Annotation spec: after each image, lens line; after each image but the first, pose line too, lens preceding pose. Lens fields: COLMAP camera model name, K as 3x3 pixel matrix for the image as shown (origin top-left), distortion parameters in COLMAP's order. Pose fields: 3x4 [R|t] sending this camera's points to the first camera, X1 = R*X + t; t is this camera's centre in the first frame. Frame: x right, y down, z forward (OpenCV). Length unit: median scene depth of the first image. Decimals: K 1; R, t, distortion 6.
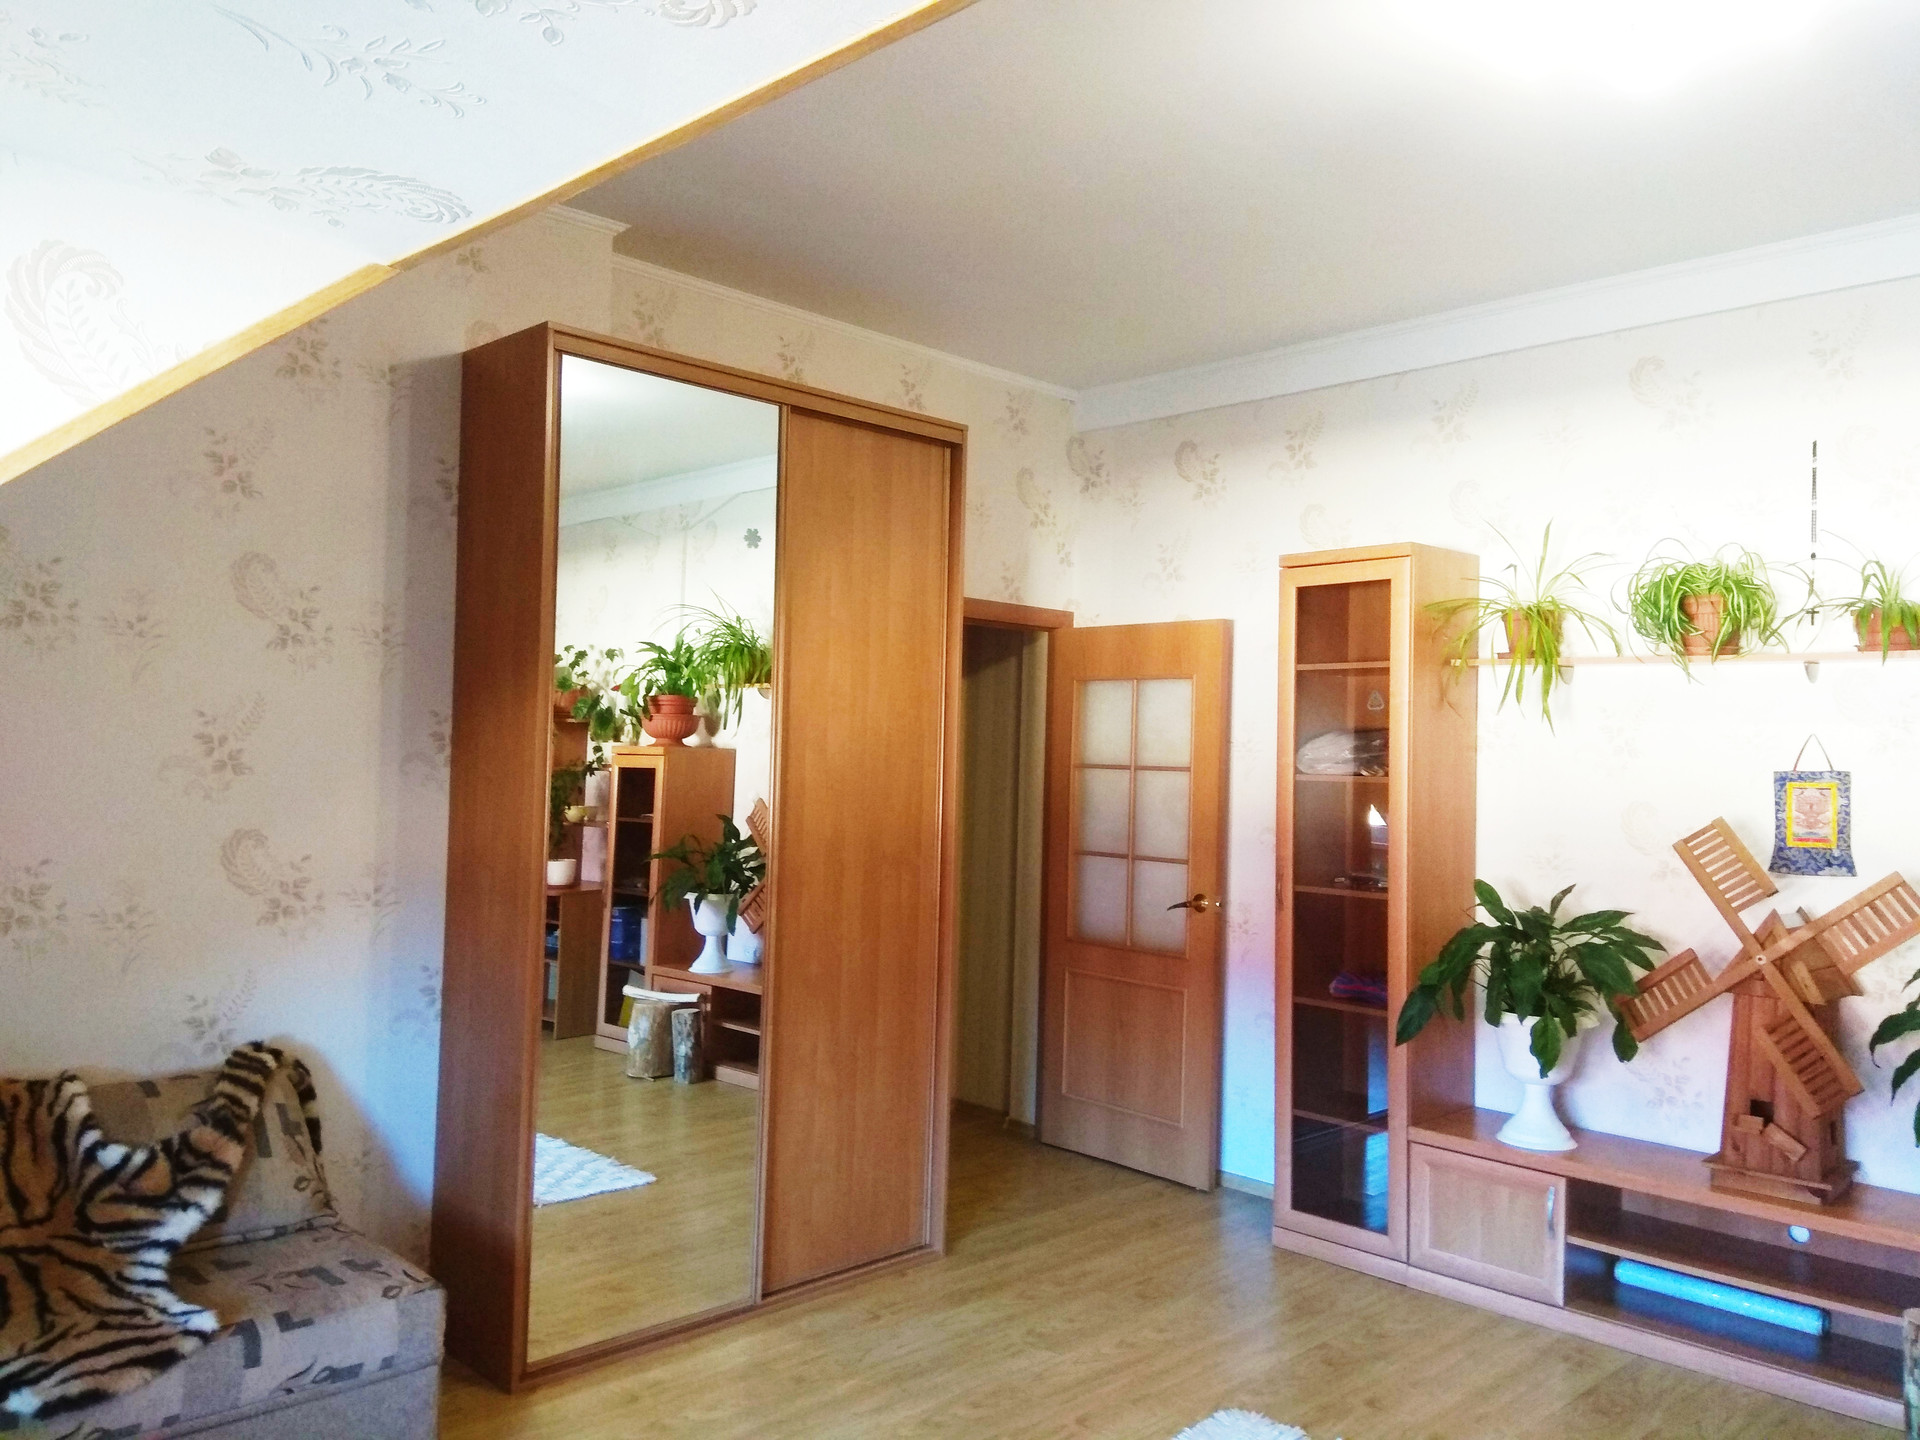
lens RADIAL K [[1470.6, 0, 933.3], [0, 1470.6, 722.4], [0, 0, 1]] dist [0.109756, -0.168521]
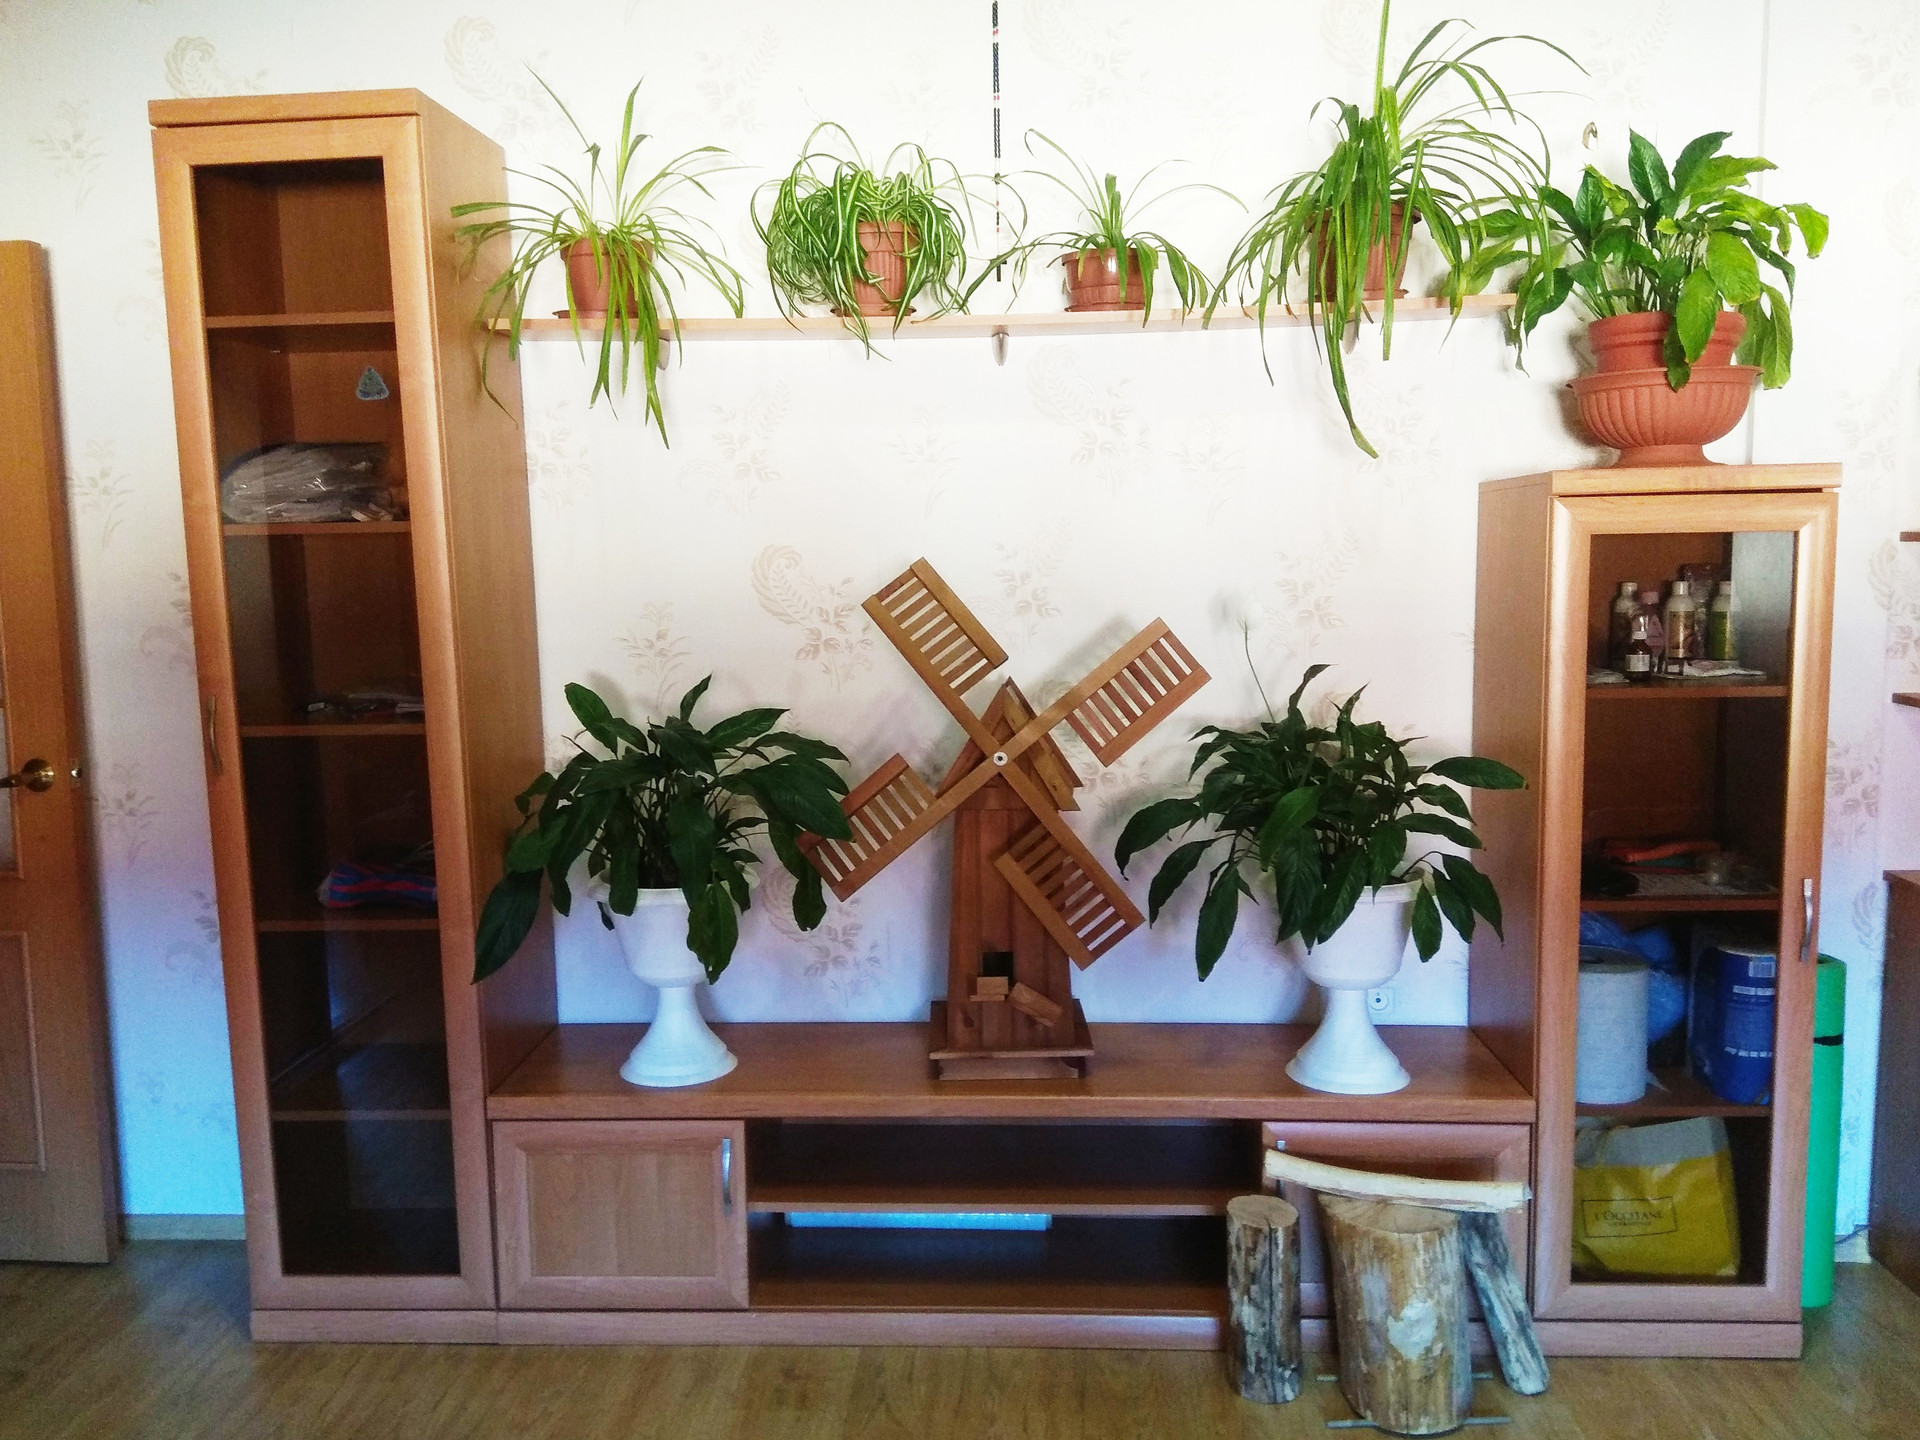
lens RADIAL K [[1470.6, 0, 933.3], [0, 1470.6, 722.4], [0, 0, 1]] dist [0.109756, -0.168521]
pose [[0.722856, -0.121299, 0.680269, 0.058312], [0.021750, 0.987978, 0.153055, 0.032336], [-0.690656, -0.095841, 0.716804, 0.475932]]
